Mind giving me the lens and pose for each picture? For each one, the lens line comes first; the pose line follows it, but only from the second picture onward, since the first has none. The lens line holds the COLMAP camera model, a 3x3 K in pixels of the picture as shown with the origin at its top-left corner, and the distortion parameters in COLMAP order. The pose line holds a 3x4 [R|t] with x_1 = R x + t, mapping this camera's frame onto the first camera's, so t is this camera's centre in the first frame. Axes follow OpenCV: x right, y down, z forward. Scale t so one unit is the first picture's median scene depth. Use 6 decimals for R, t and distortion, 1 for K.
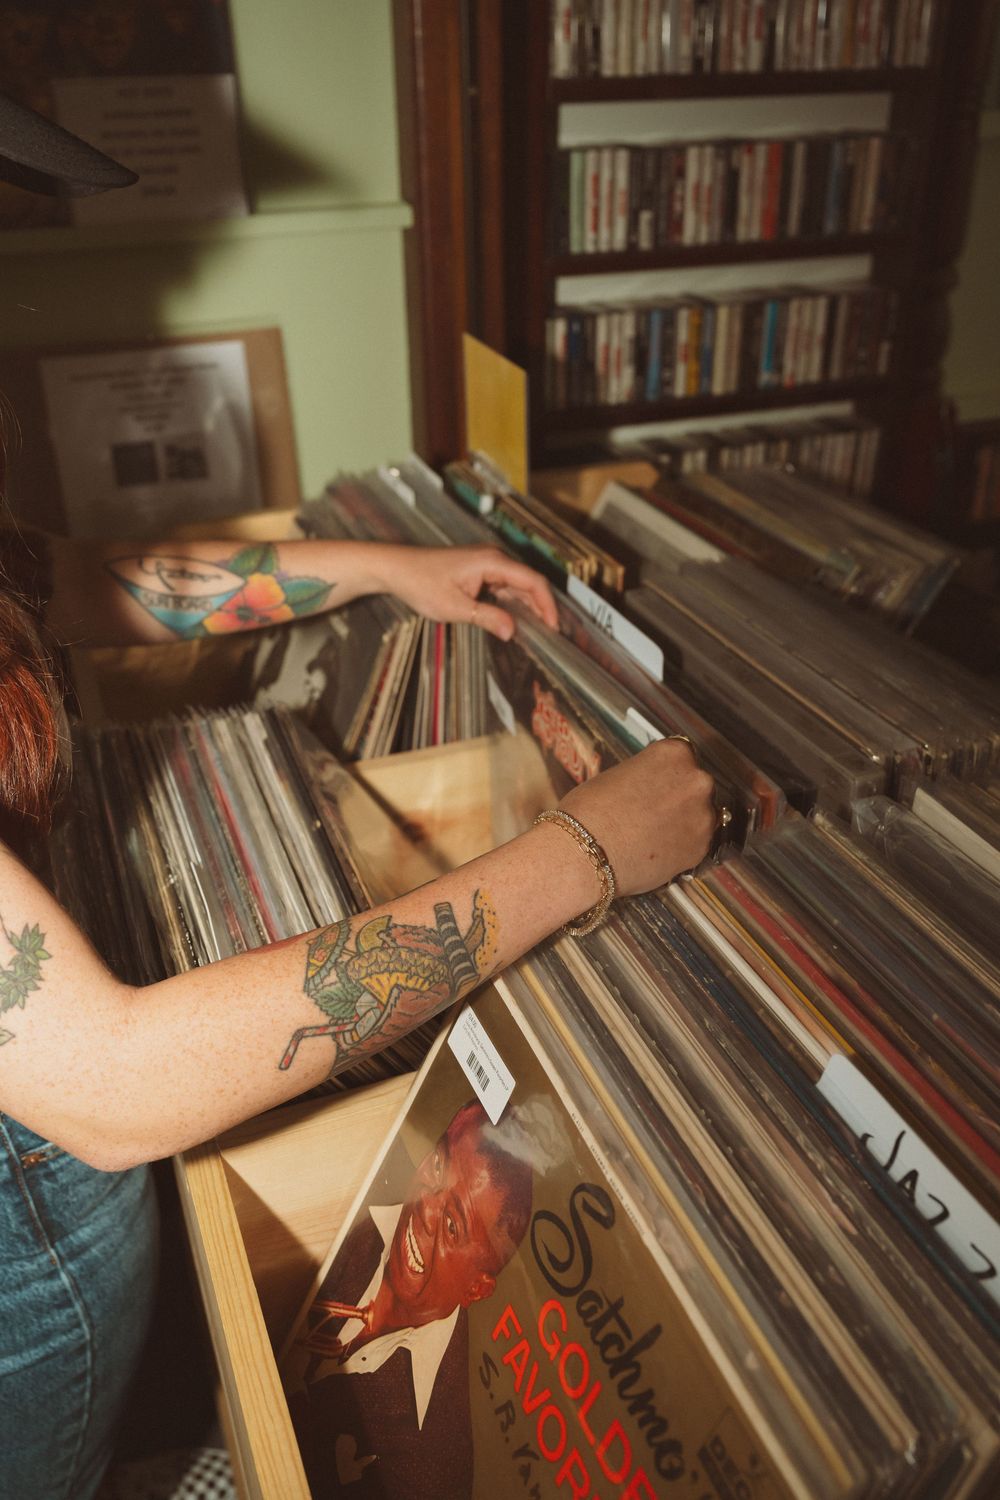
lens RADIAL K [[1304.0, 0, 499.9], [0, 1304.0, 757.5], [0, 0, 1]] dist [-0.008258, 0.015740]
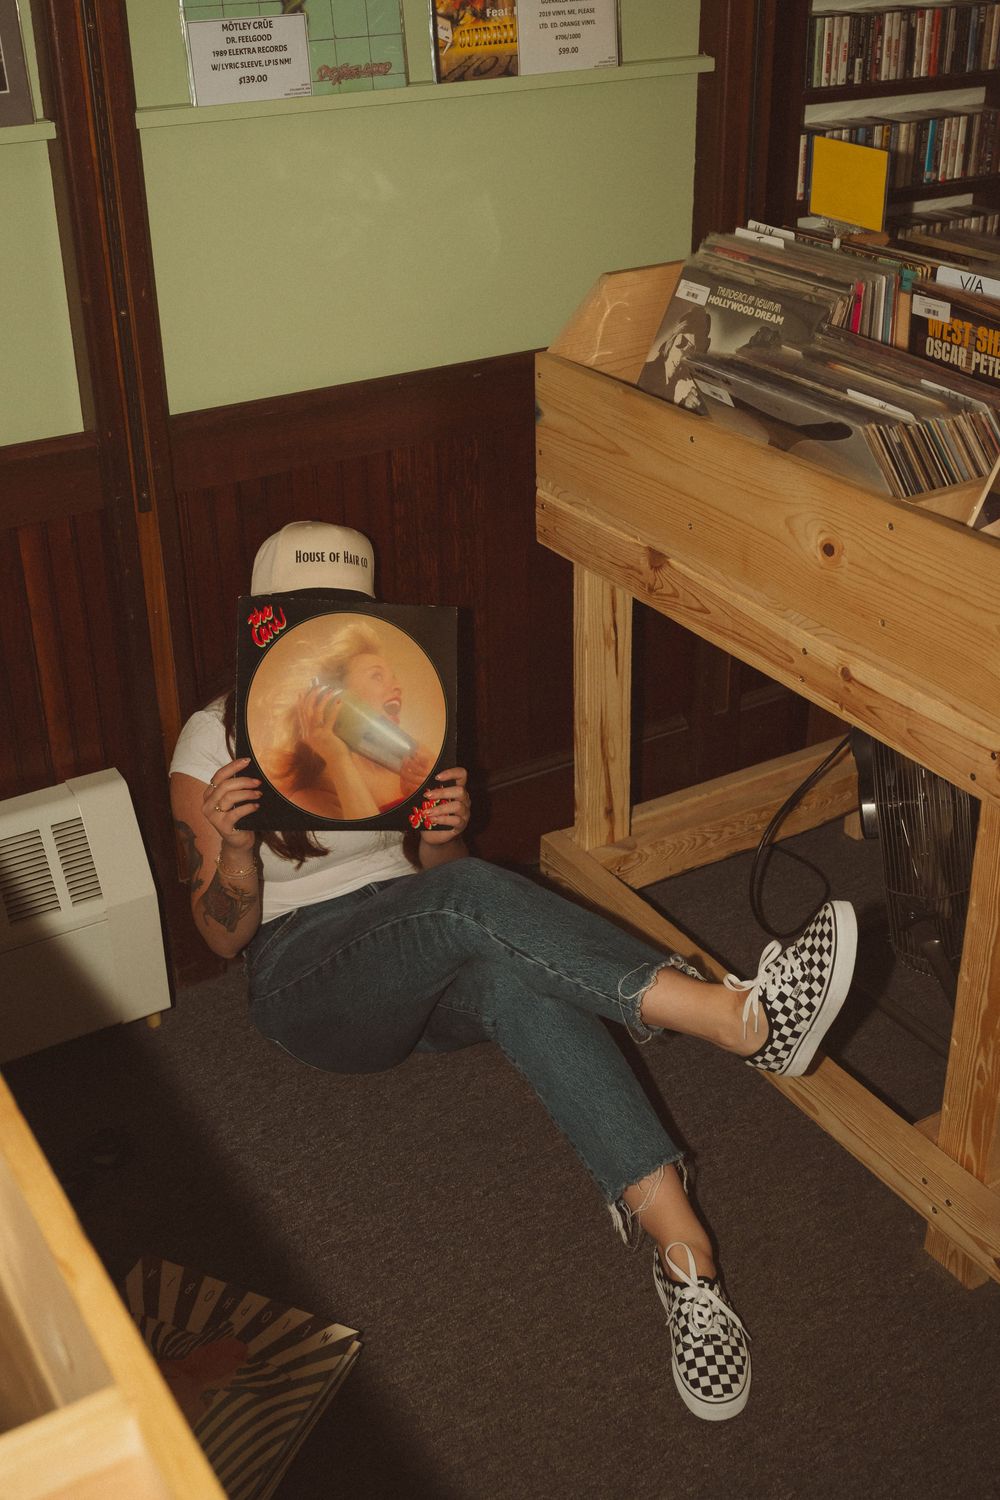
lens RADIAL K [[1641.4, 0, 452.5], [0, 1641.4, 642.8], [0, 0, 1]] dist [0.004429, 0.000000]
pose [[0.988377, -0.072185, 0.133793, -0.605443], [0.081799, 0.994340, -0.067803, 0.297160], [-0.128142, 0.077959, 0.988687, -0.657794]]
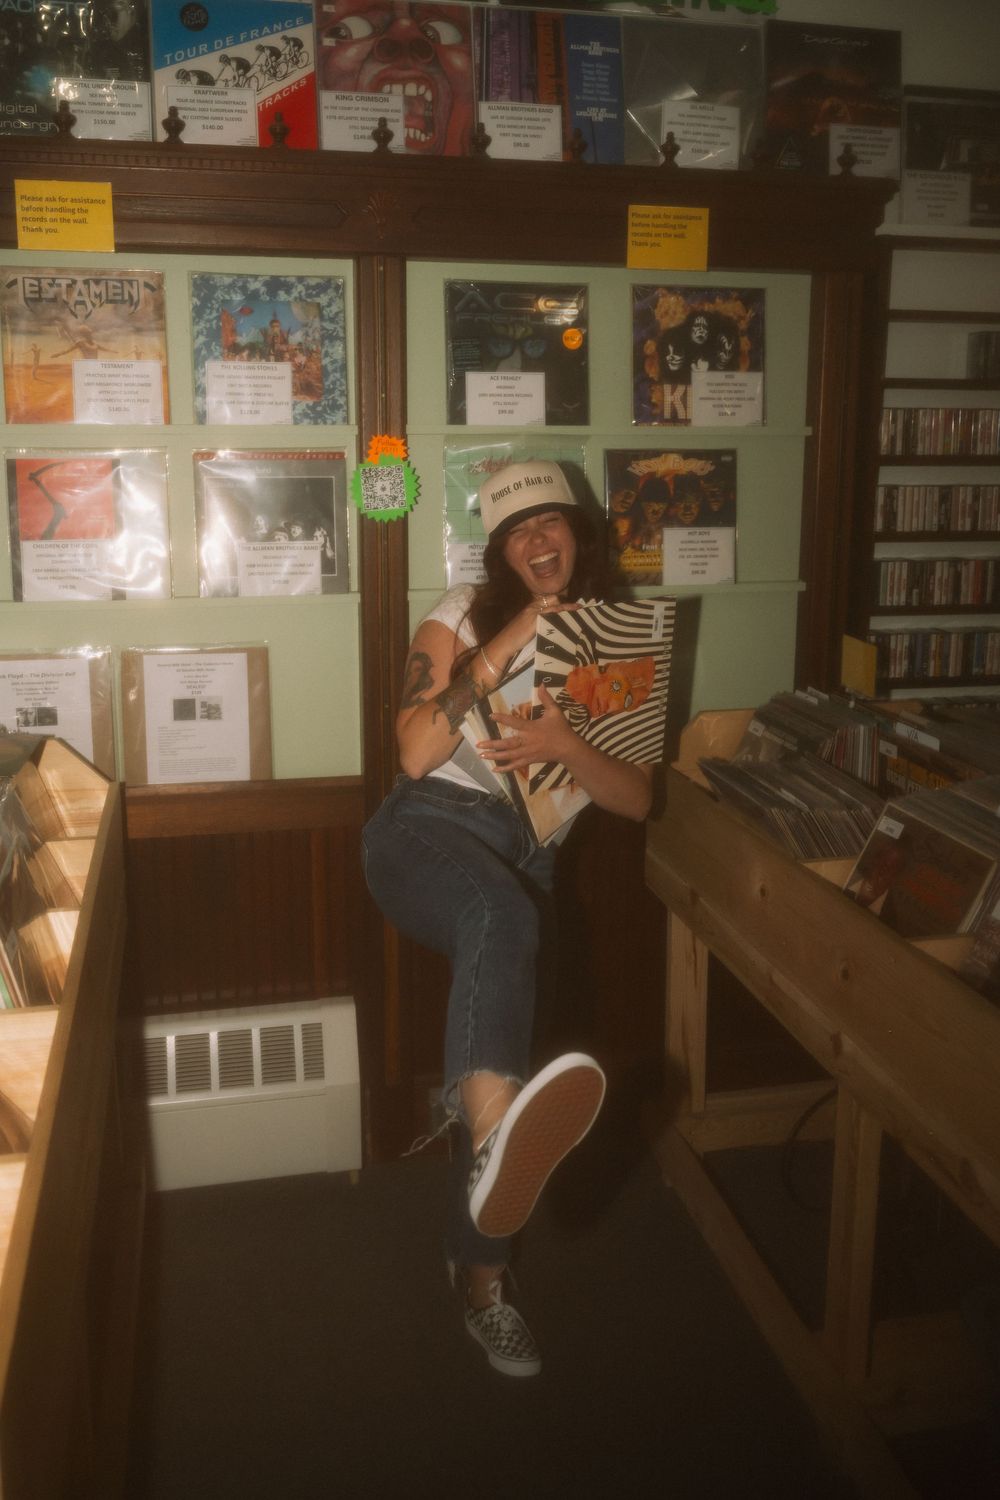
lens RADIAL K [[1366.0, 0, 517.2], [0, 1366.0, 679.8], [0, 0, 1]] dist [-0.007457, 0.000000]
pose [[0.990426, 0.046102, -0.130121, -0.228091], [-0.085574, 0.944674, -0.316651, 0.465070], [0.108324, 0.324755, 0.939575, -1.075577]]
